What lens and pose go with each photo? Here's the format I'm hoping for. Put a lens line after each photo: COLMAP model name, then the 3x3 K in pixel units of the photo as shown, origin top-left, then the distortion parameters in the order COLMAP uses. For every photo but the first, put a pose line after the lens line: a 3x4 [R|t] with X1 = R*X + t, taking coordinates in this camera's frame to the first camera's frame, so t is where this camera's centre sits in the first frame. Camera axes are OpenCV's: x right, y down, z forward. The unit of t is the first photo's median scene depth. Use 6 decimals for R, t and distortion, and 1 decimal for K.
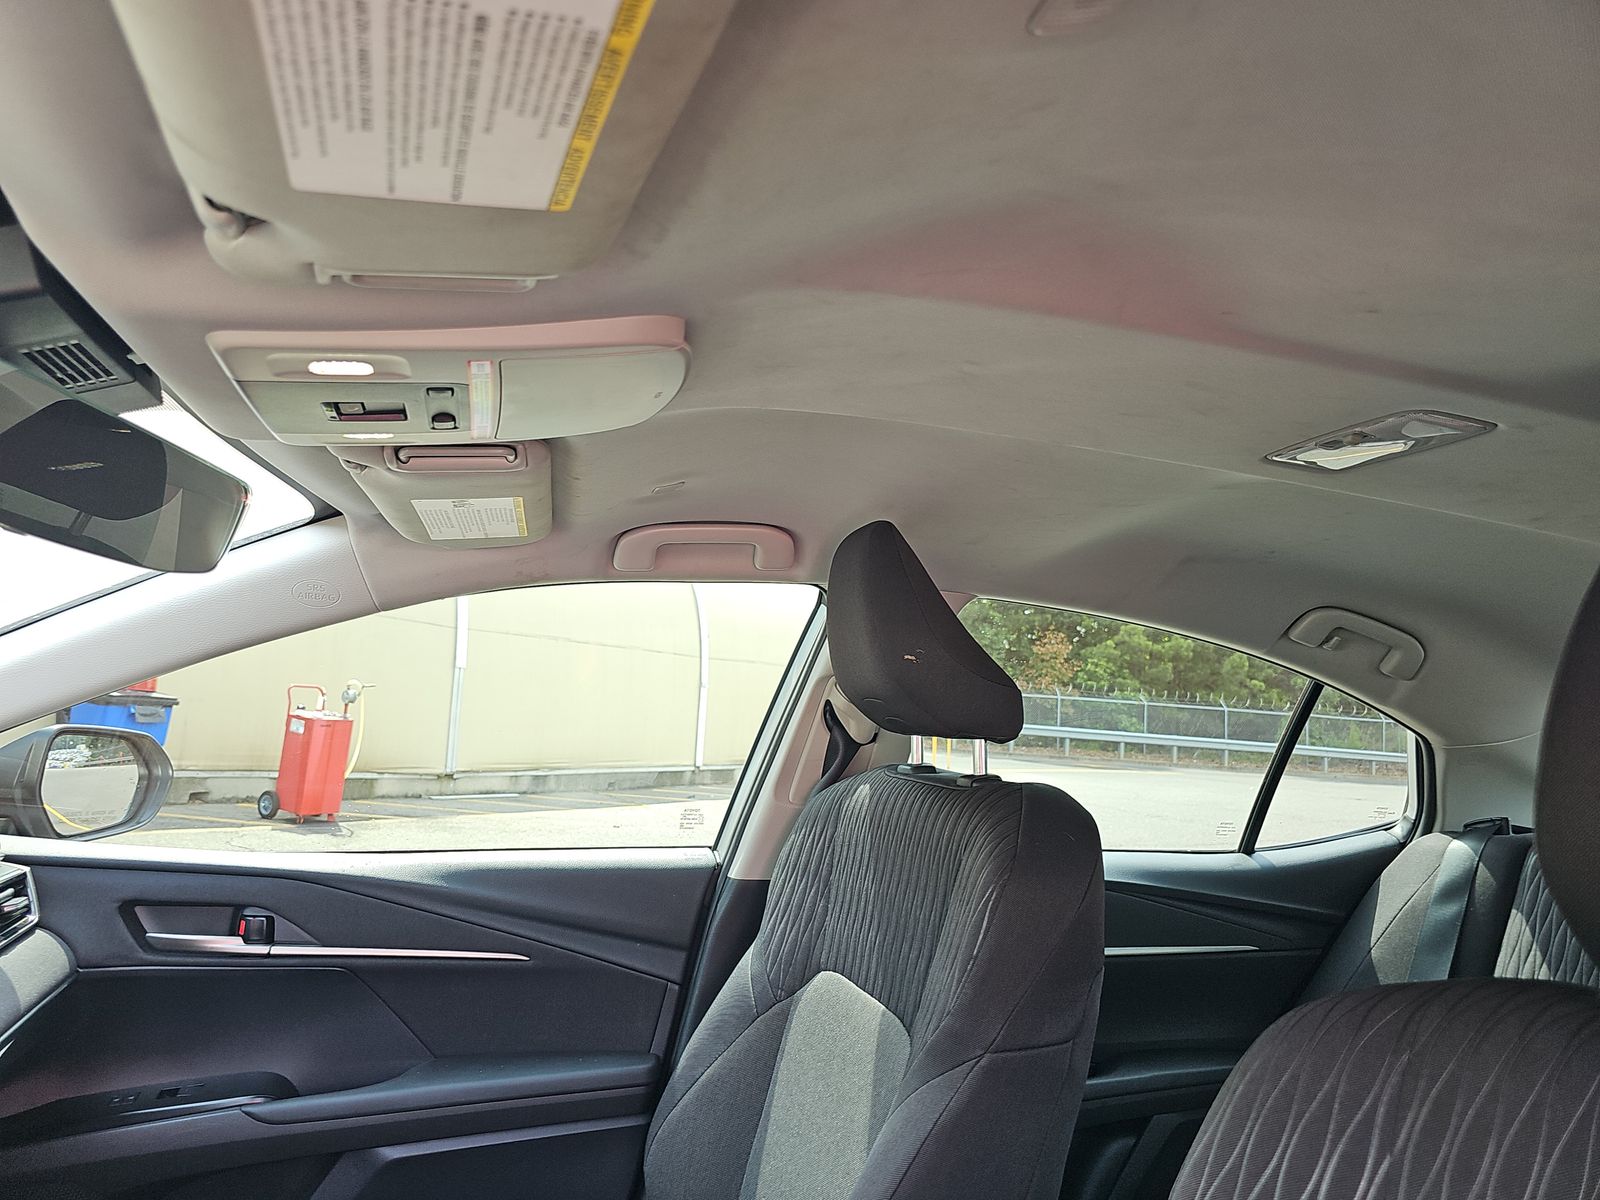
lens RADIAL K [[1037.8, 0, 800.0], [0, 1037.8, 600.0], [0, 0, 1]] dist [0.043956, -0.086027]
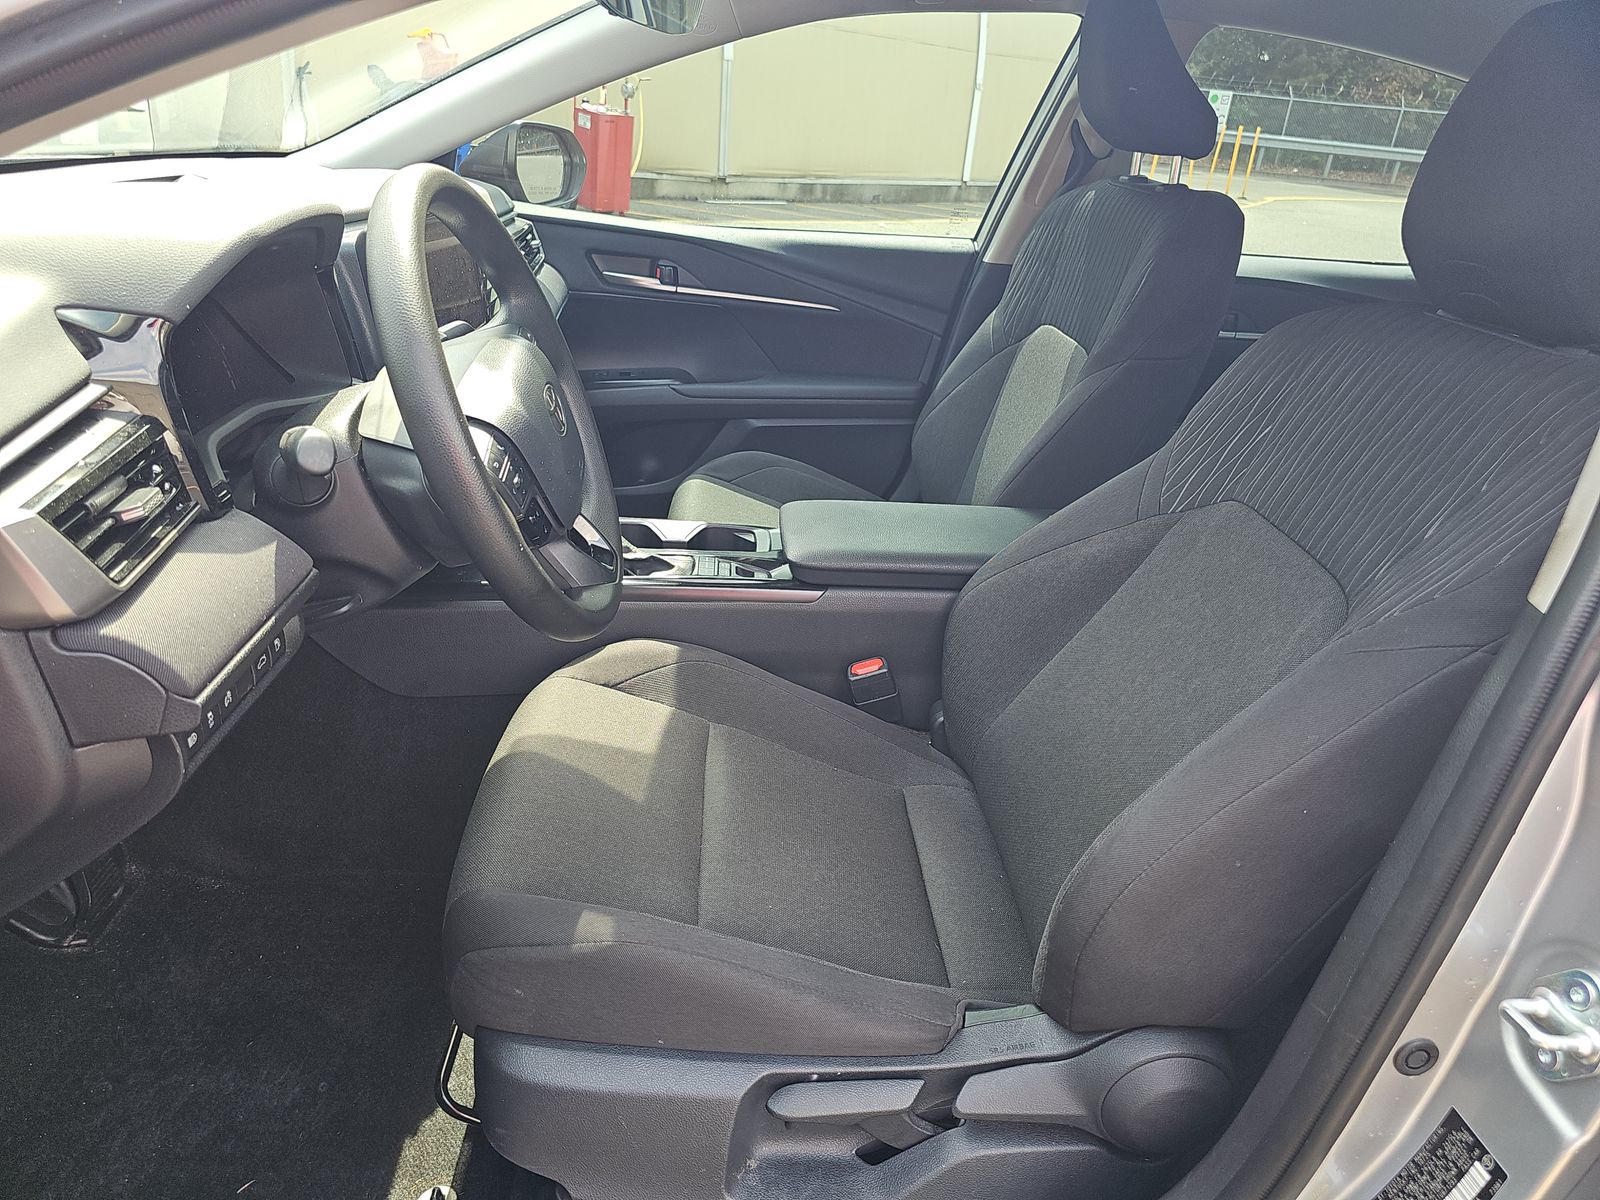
lens RADIAL K [[1061.3, 0, 800.0], [0, 1061.3, 600.0], [0, 0, 1]] dist [0.054983, -0.036411]
pose [[0.970739, 0.124585, -0.205293, 0.037955], [-0.003387, 0.861912, 0.507047, -0.054999], [0.240115, -0.491515, 0.837113, -0.415609]]
